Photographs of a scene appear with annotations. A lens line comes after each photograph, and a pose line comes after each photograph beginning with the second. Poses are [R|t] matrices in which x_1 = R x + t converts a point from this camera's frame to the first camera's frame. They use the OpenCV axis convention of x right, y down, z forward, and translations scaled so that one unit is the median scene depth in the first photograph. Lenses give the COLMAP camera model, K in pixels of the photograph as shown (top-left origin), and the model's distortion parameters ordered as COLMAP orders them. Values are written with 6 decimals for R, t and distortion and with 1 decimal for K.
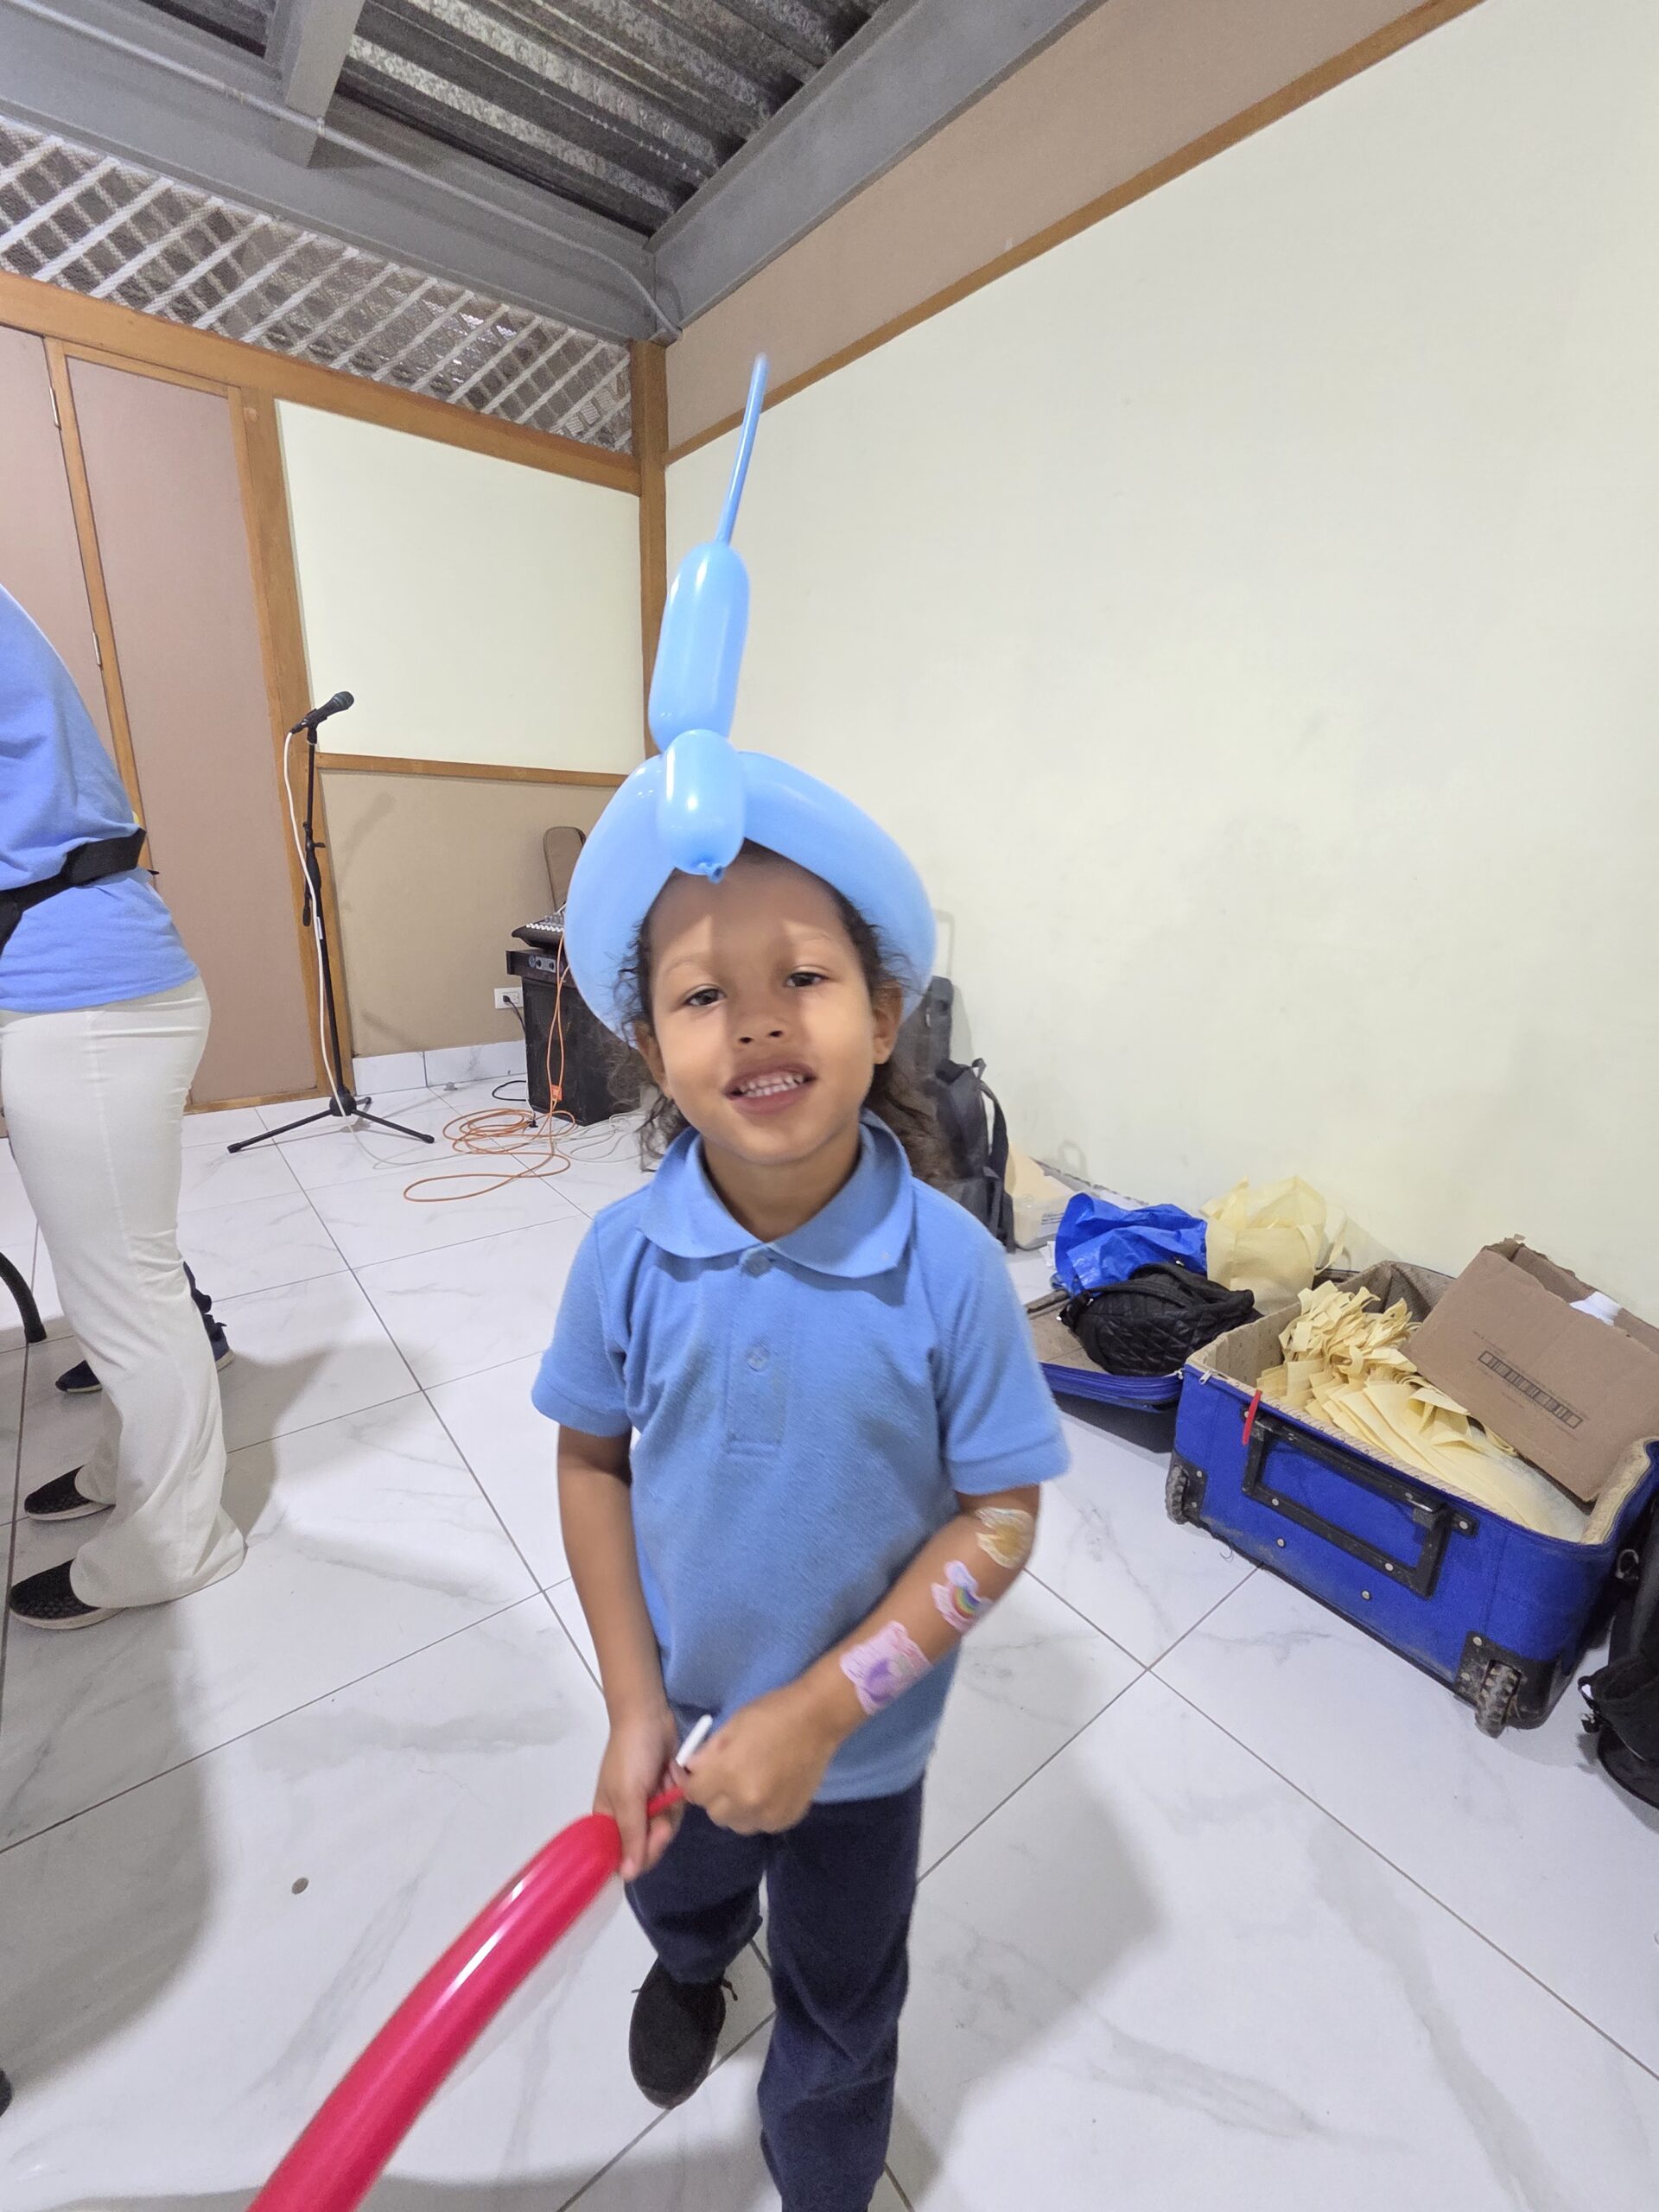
lens RADIAL K [[900.1, 0, 829.5], [0, 900.1, 1106.0], [0, 0, 1]] dist [-0.009194, 0.000041]
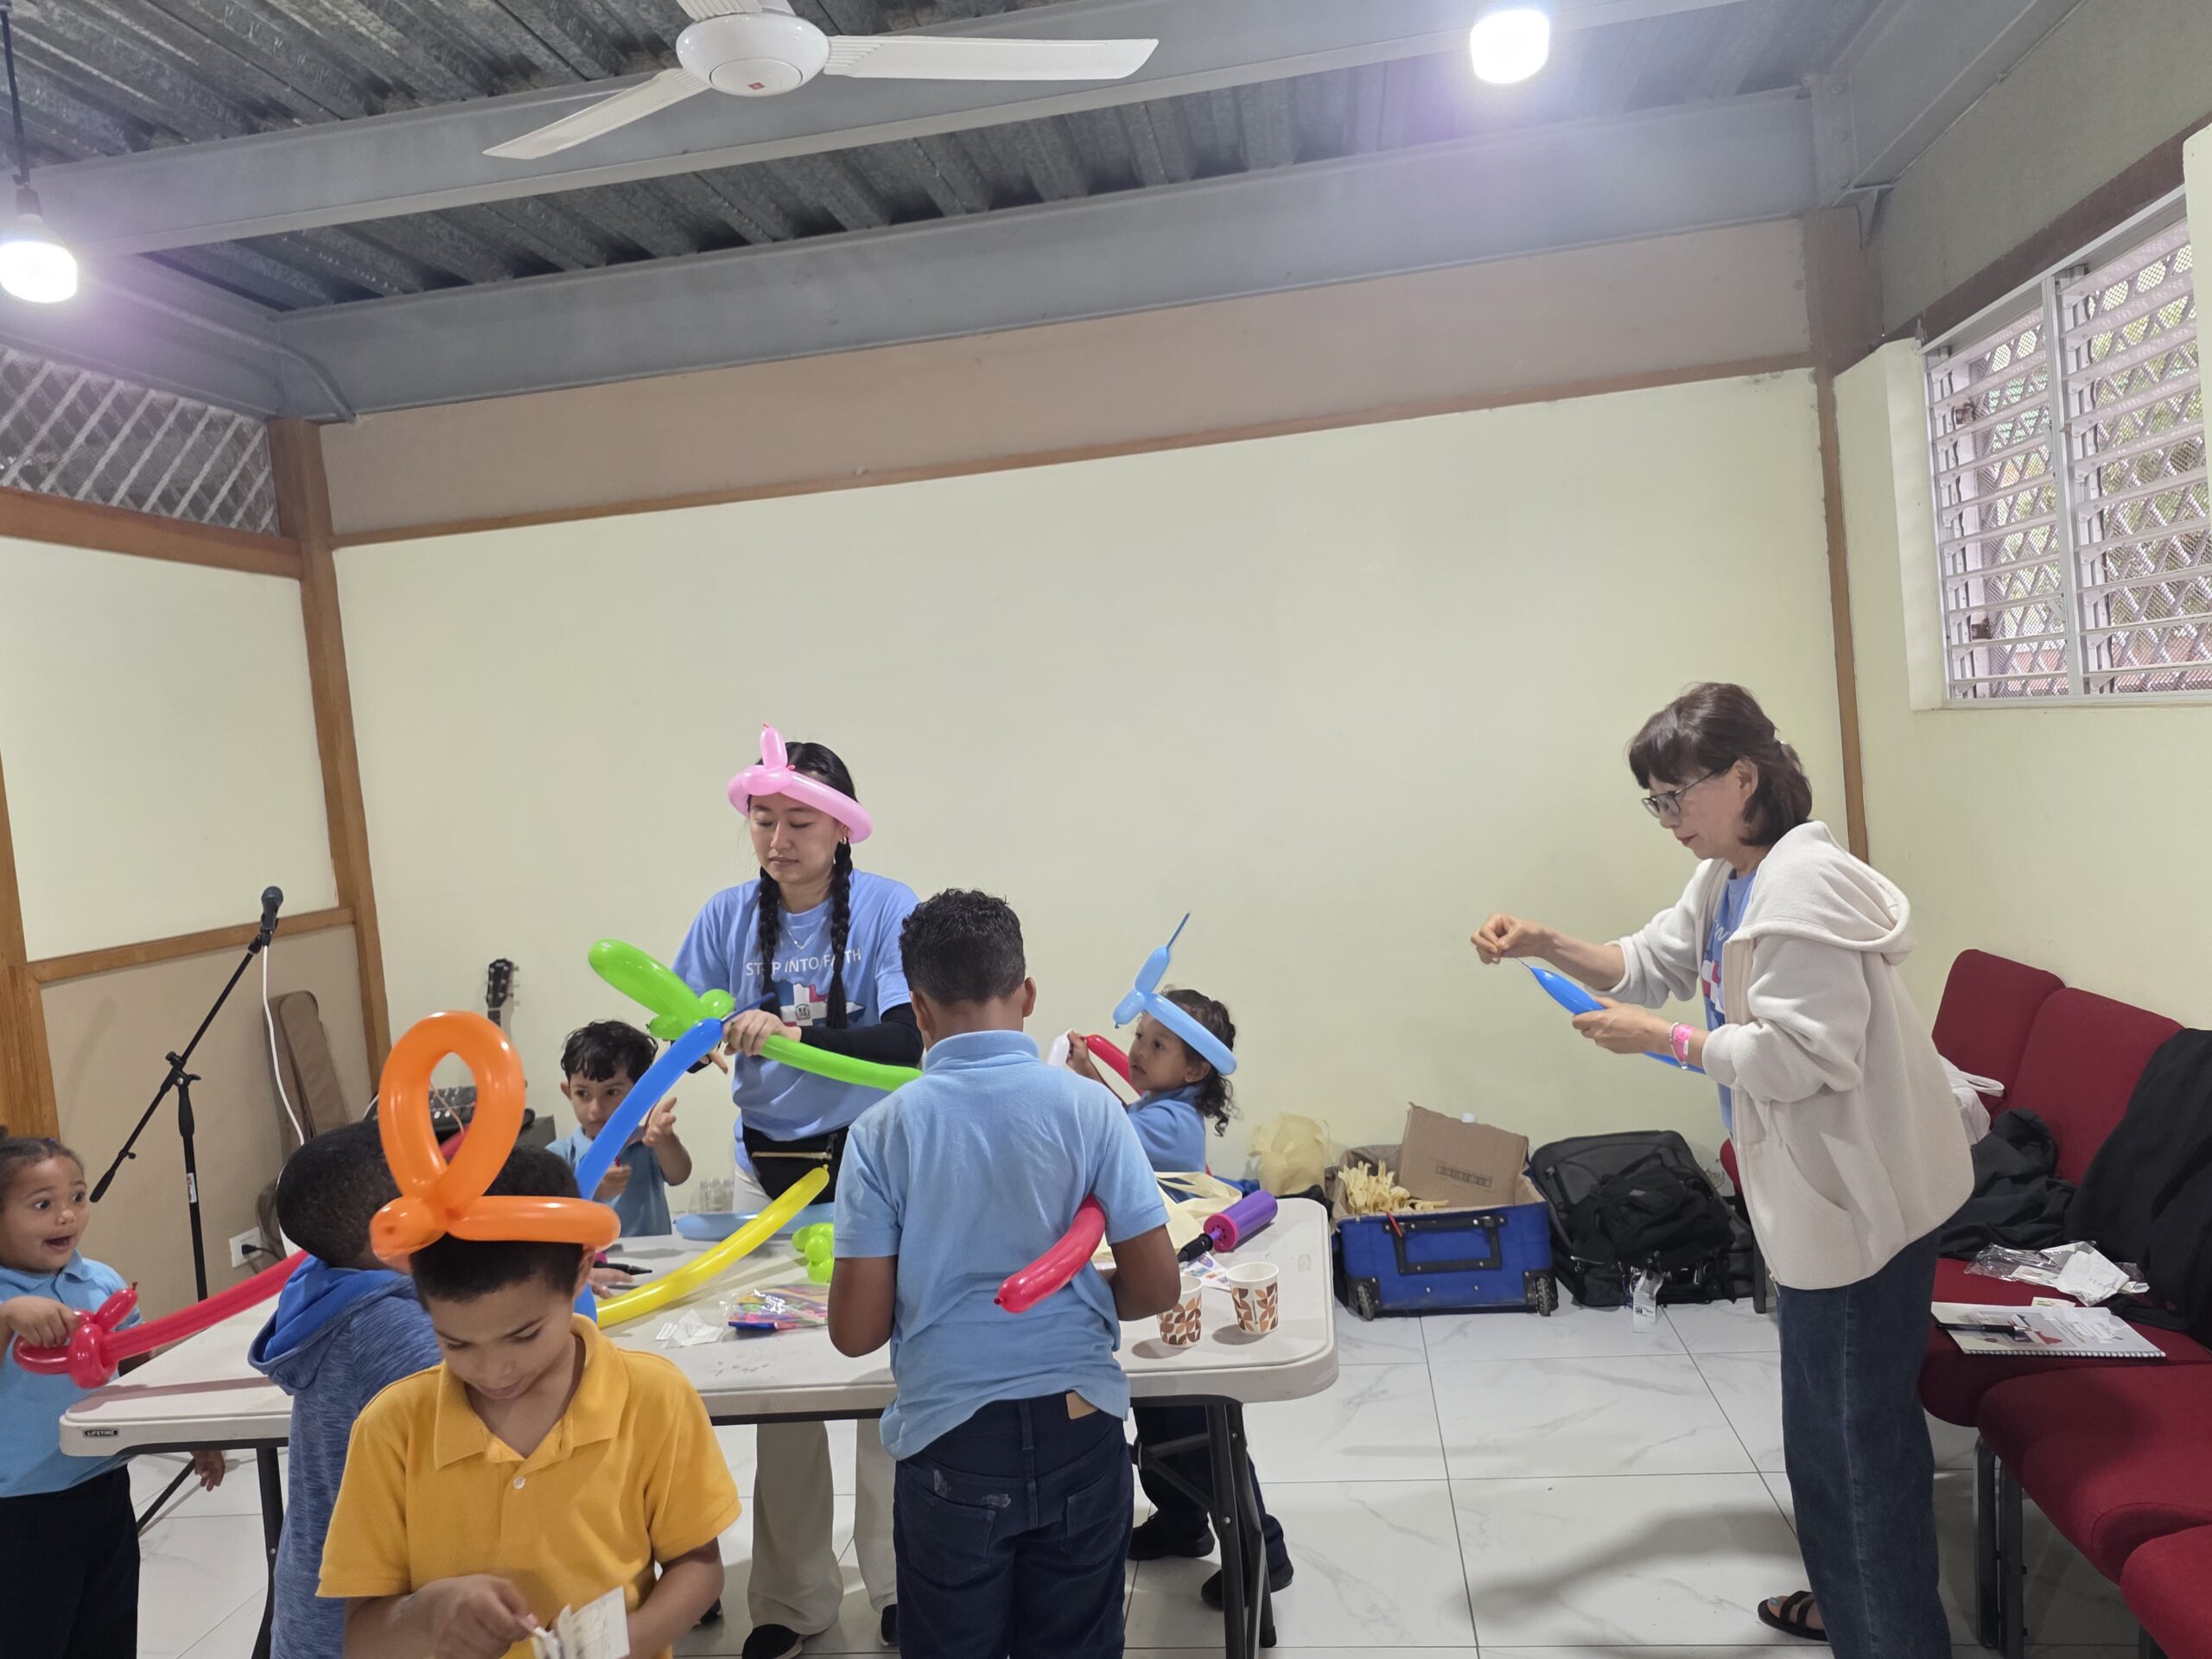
lens RADIAL K [[1607.6, 0, 1106.0], [0, 1607.6, 829.5], [0, 0, 1]] dist [-0.000446, -0.000917]
pose [[0.712127, -0.138572, 0.688239, -0.841734], [0.318997, 0.937151, -0.141380, -0.044002], [-0.625393, 0.320227, 0.711575, -0.472629]]
